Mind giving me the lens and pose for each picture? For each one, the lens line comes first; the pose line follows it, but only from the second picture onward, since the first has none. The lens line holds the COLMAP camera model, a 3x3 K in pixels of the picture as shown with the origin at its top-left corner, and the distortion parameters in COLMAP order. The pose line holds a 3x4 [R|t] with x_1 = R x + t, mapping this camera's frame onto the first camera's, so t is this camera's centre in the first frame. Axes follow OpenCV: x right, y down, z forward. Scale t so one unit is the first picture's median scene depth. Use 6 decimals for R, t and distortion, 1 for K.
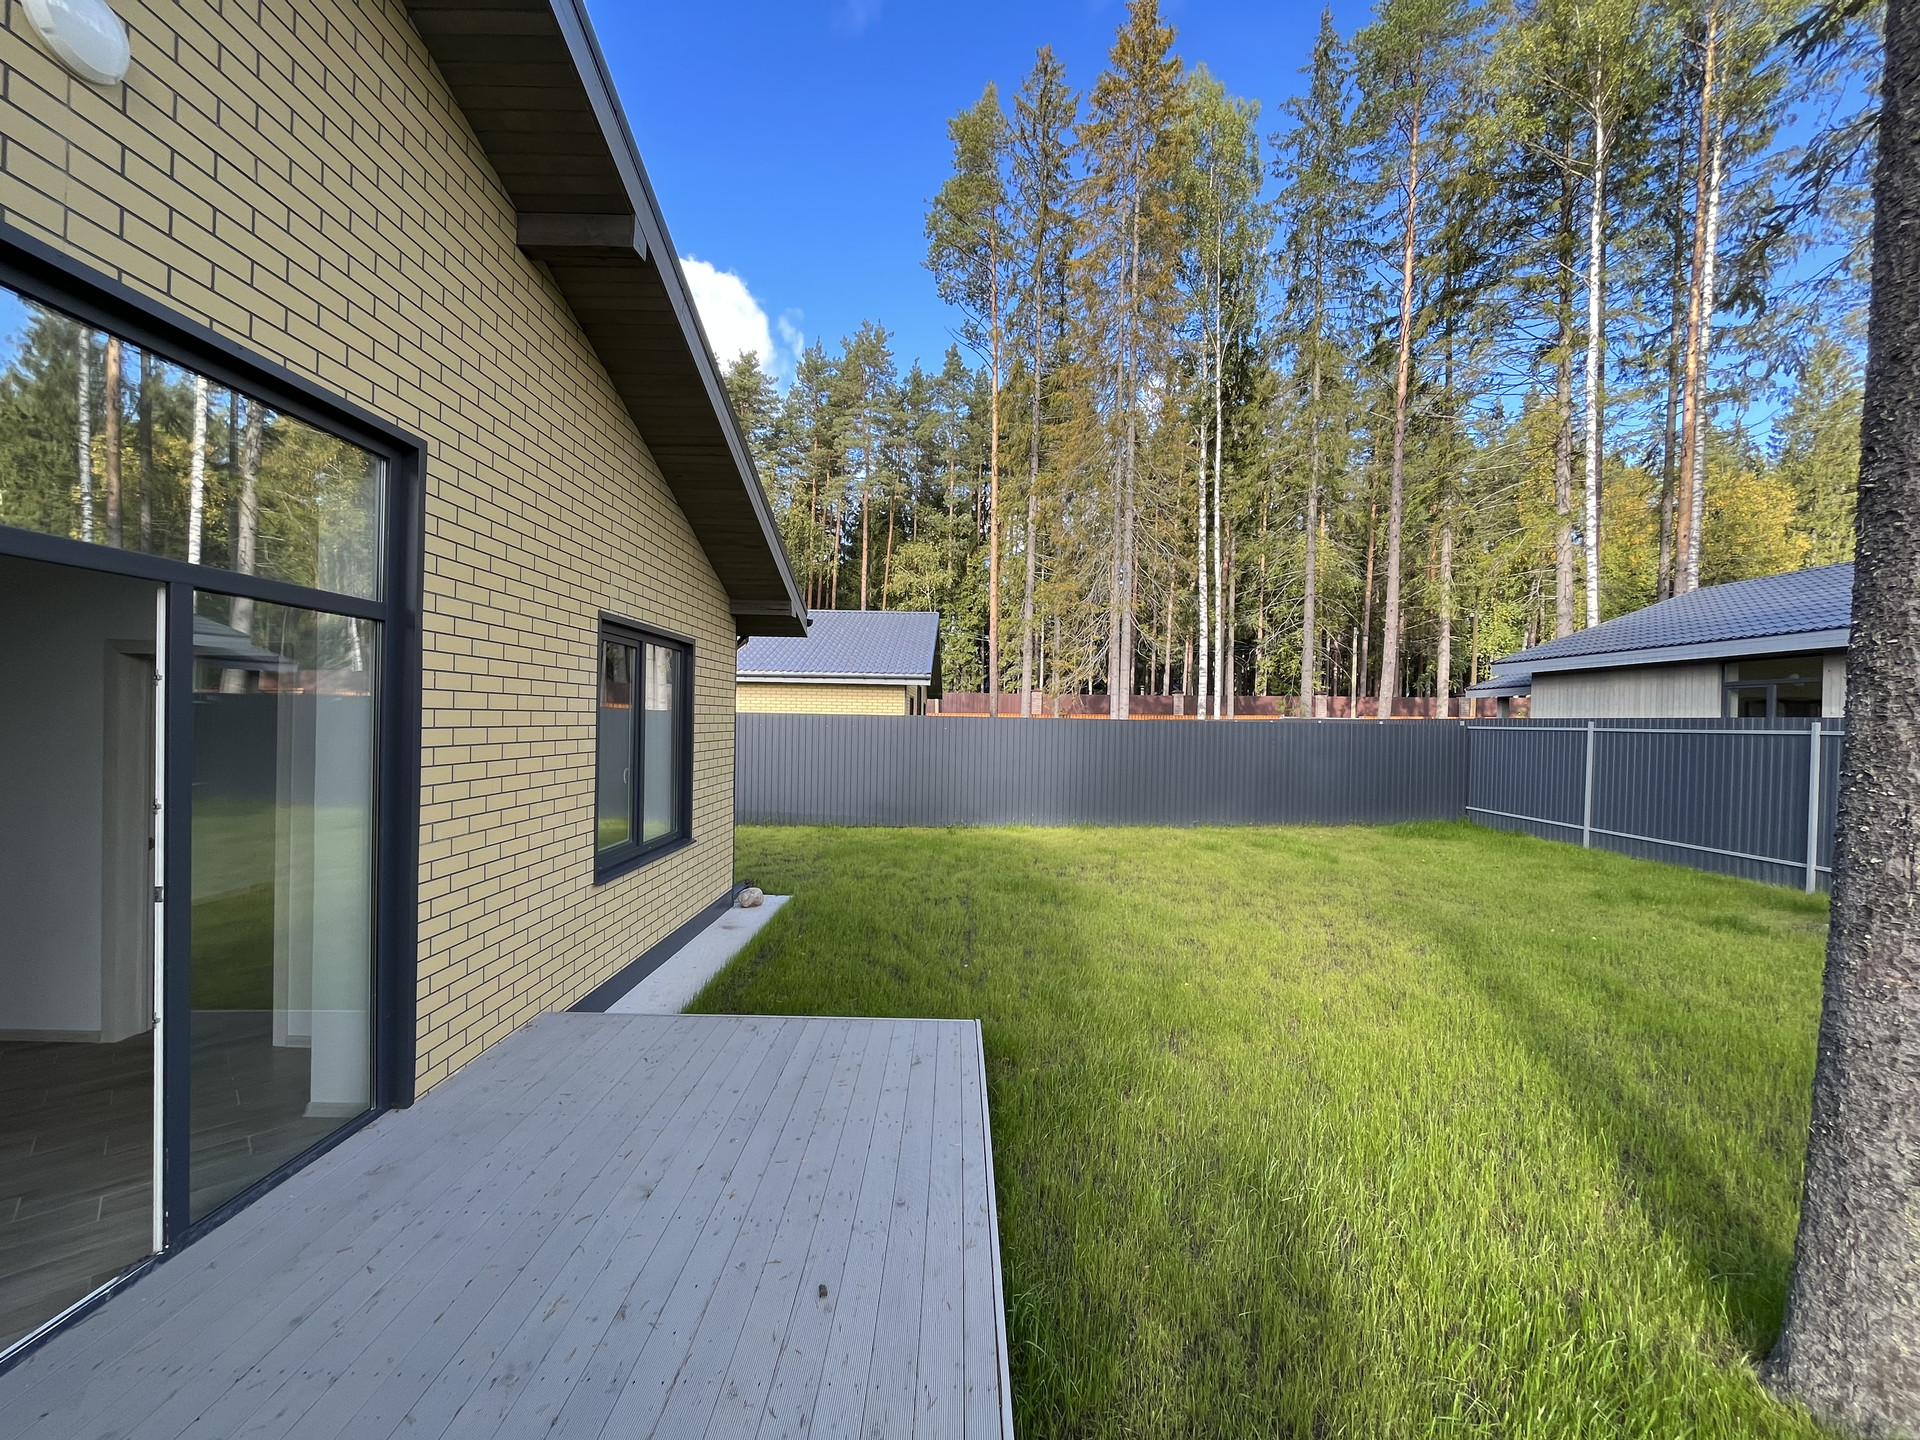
lens RADIAL K [[777.1, 0, 961.1], [0, 777.1, 725.1], [0, 0, 1]] dist [-0.002729, 0.000155]
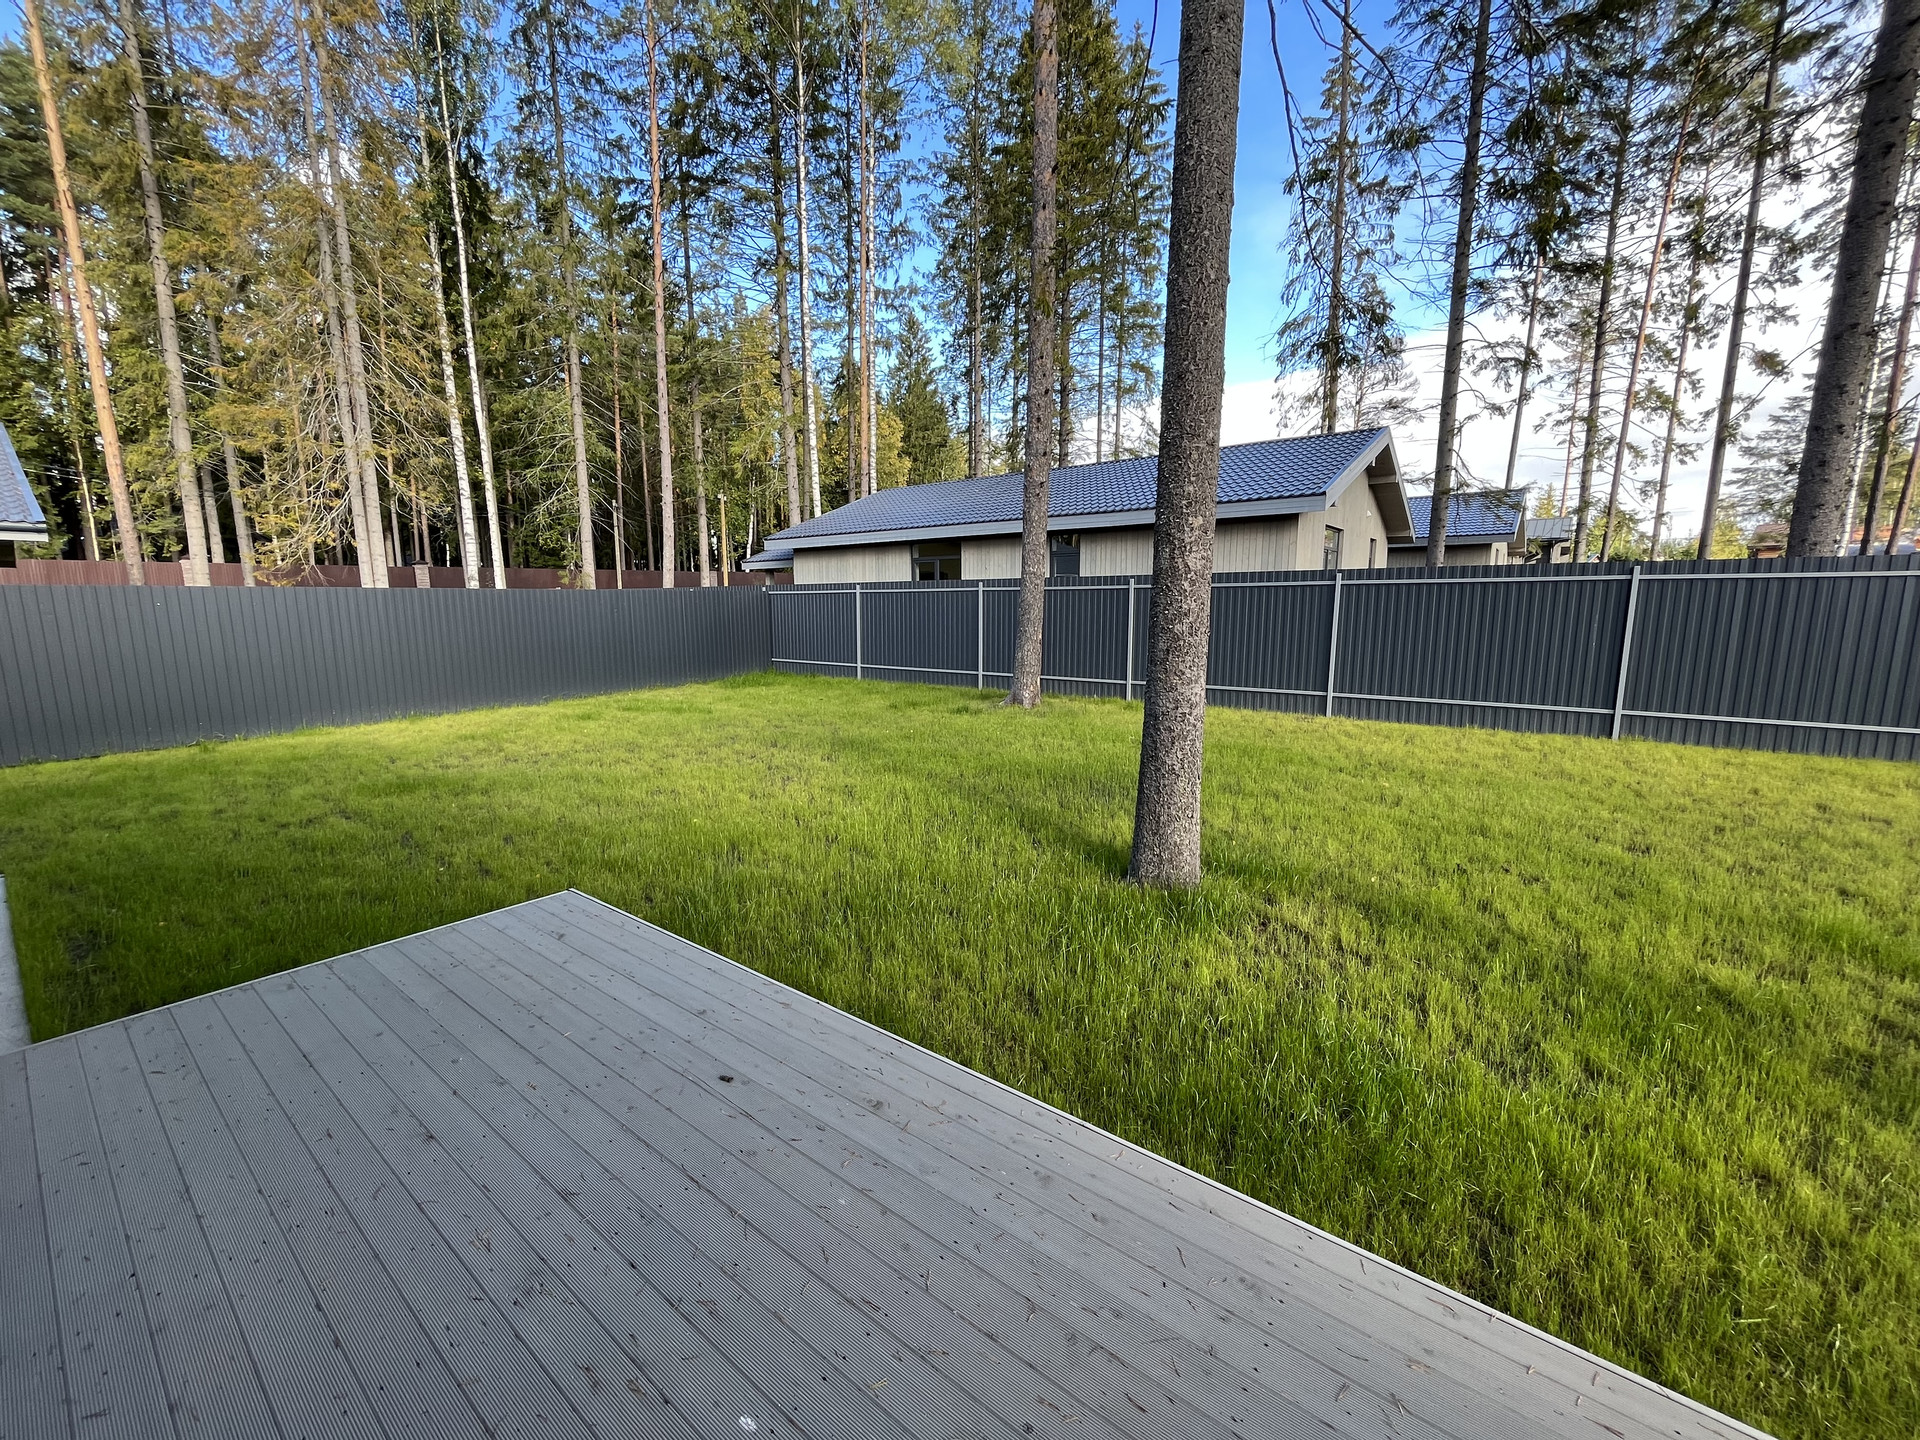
lens RADIAL K [[777.1, 0, 961.1], [0, 777.1, 725.1], [0, 0, 1]] dist [-0.002729, 0.000155]
pose [[0.615877, -0.146255, 0.774148, -0.134025], [0.022393, 0.985470, 0.168365, 0.010478], [-0.787524, -0.086357, 0.610204, 0.019453]]
